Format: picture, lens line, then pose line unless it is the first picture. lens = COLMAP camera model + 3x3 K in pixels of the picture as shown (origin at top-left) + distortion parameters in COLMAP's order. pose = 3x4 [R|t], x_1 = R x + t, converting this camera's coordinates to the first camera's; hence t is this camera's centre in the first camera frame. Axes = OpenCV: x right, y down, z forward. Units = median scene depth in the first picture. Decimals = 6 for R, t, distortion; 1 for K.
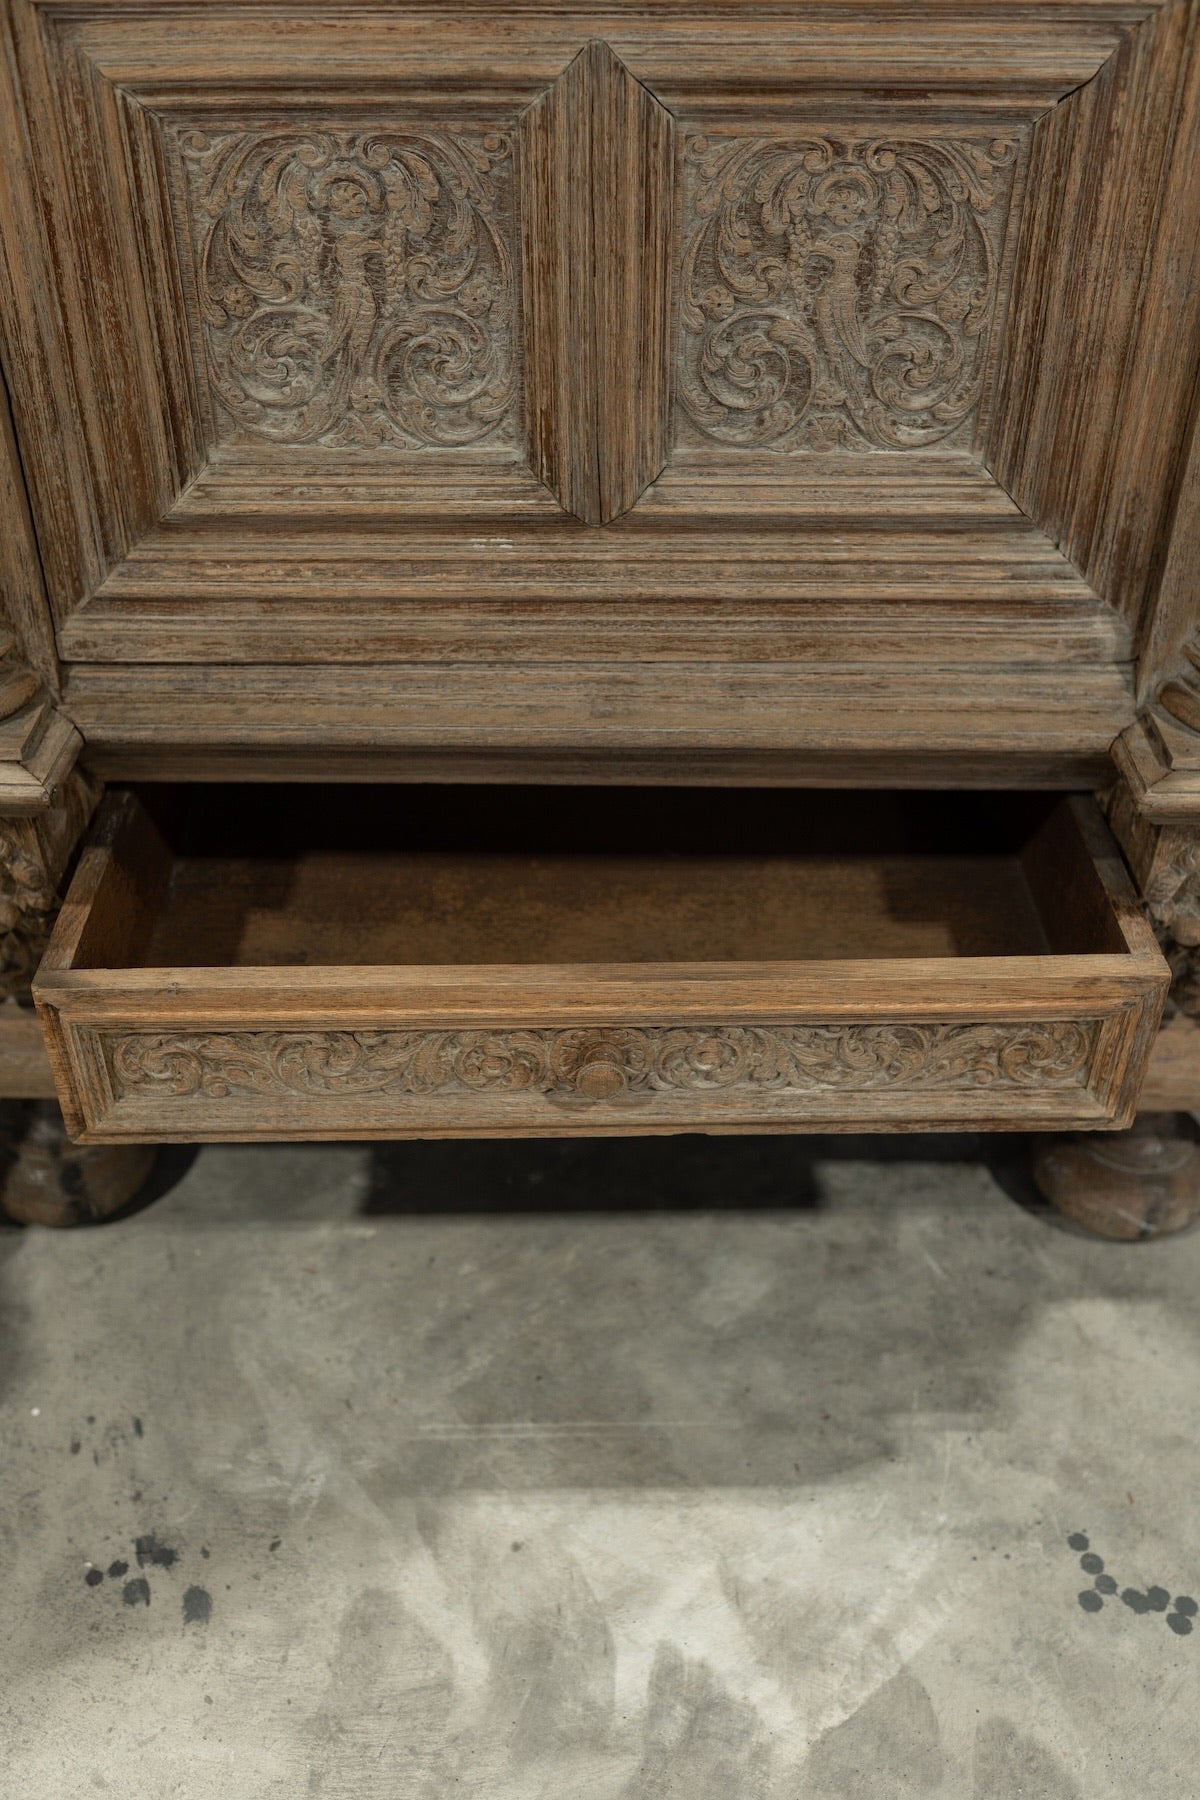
lens RADIAL K [[1714.1, 0, 595.2], [0, 1714.1, 893.2], [0, 0, 1]] dist [-0.000672, 0.009051]
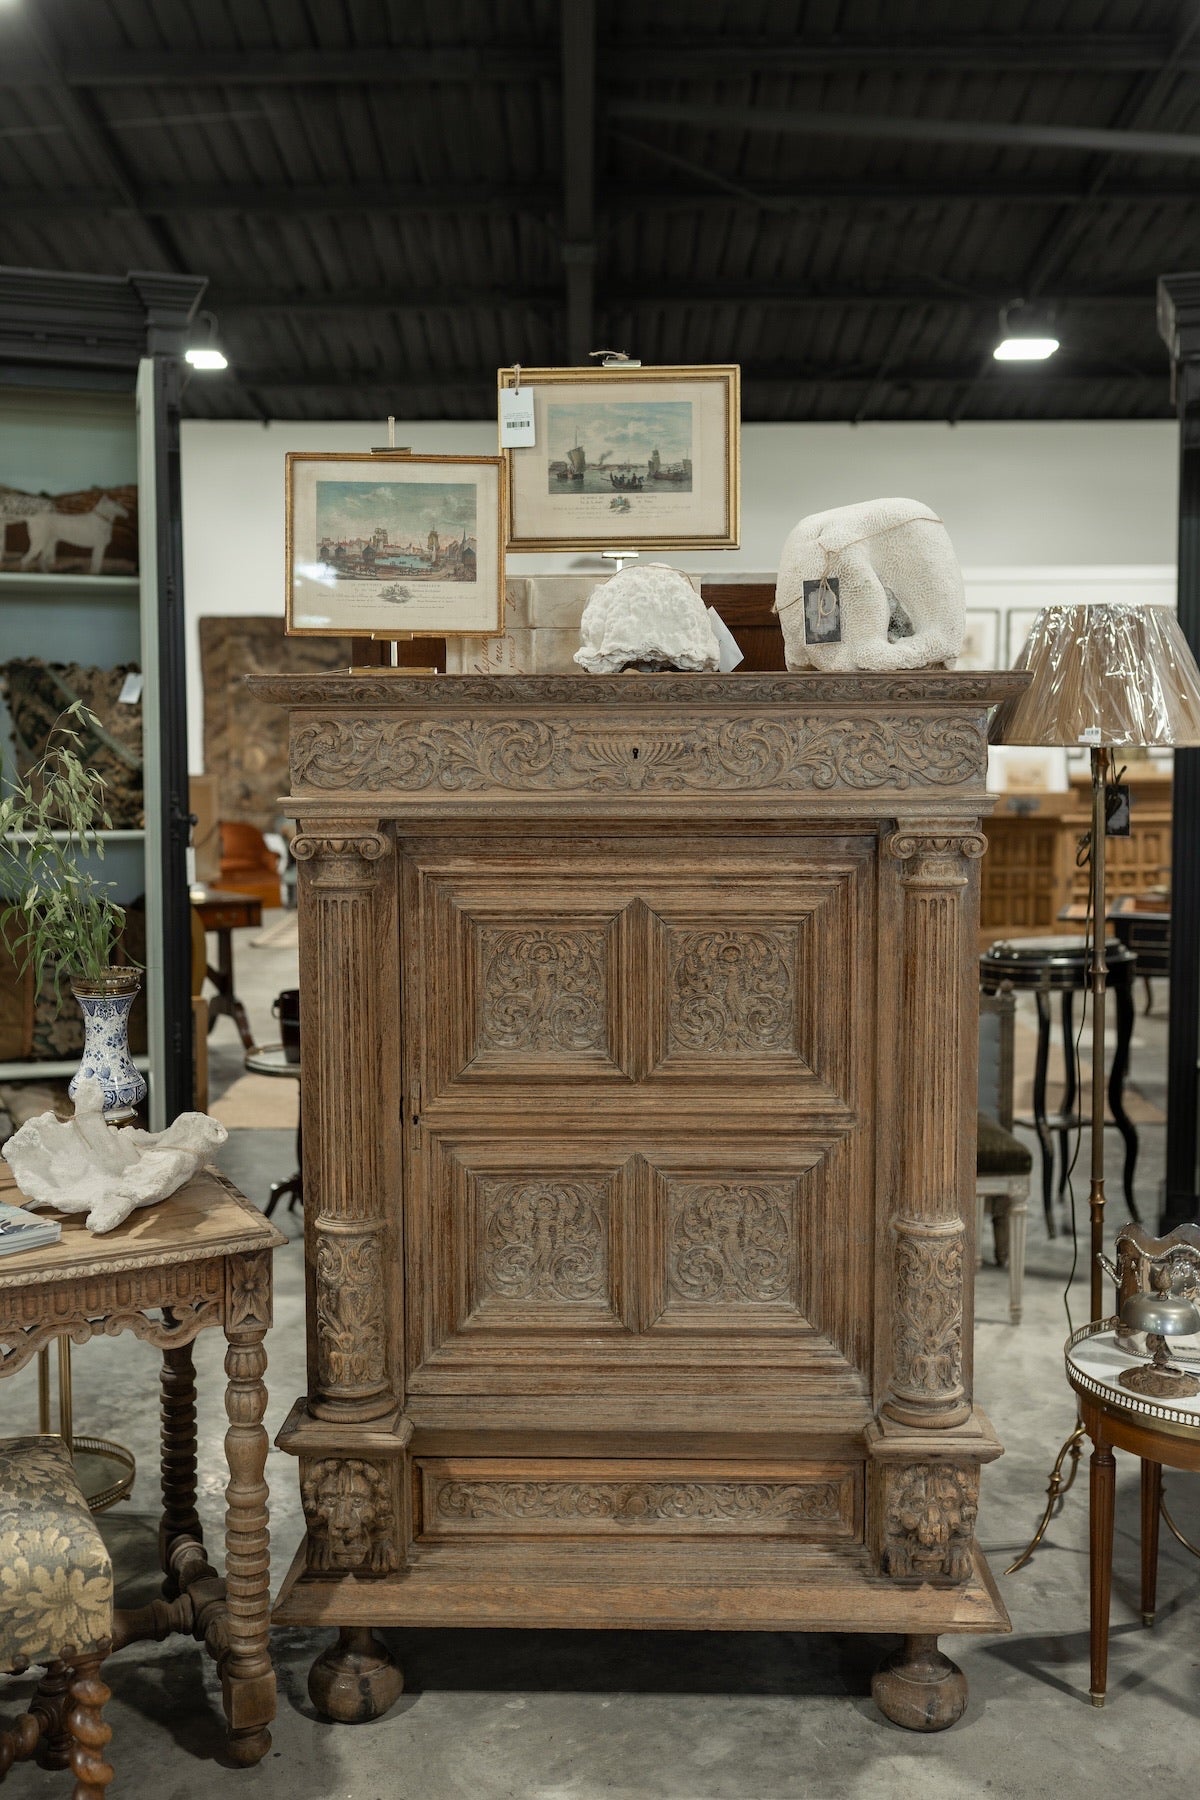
lens RADIAL K [[1714.1, 0, 595.2], [0, 1714.1, 893.2], [0, 0, 1]] dist [-0.000672, 0.009051]
pose [[0.999869, -0.001877, -0.016046, -0.019122], [-0.006861, 0.849895, -0.526907, 0.527382], [0.014626, 0.526949, 0.849771, -1.368102]]
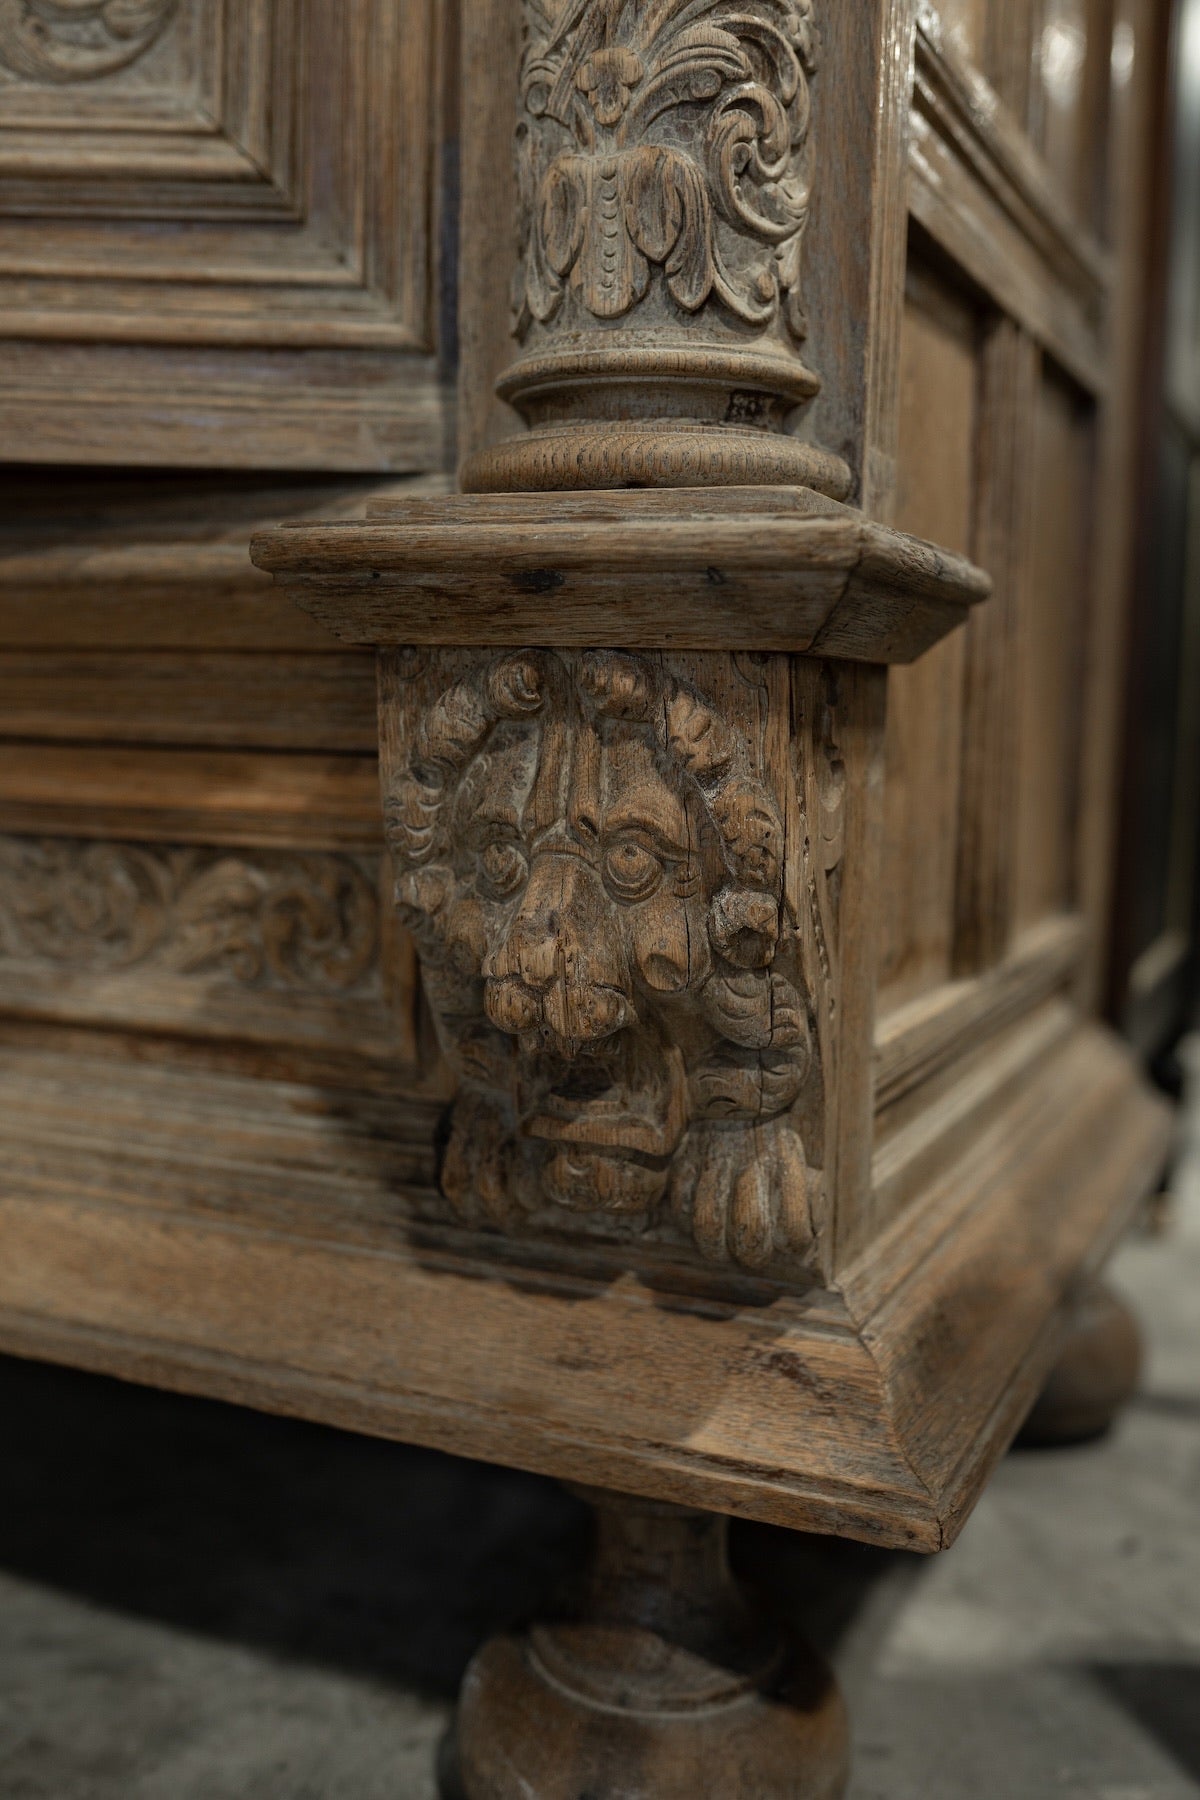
lens RADIAL K [[1767.5, 0, 595.8], [0, 1767.5, 881.2], [0, 0, 1]] dist [-0.010918, 0.007032]
pose [[0.917279, 0.061941, -0.393399, 0.603248], [-0.254771, 0.850513, -0.460130, 0.237487], [0.306090, 0.522295, 0.795938, 0.654814]]
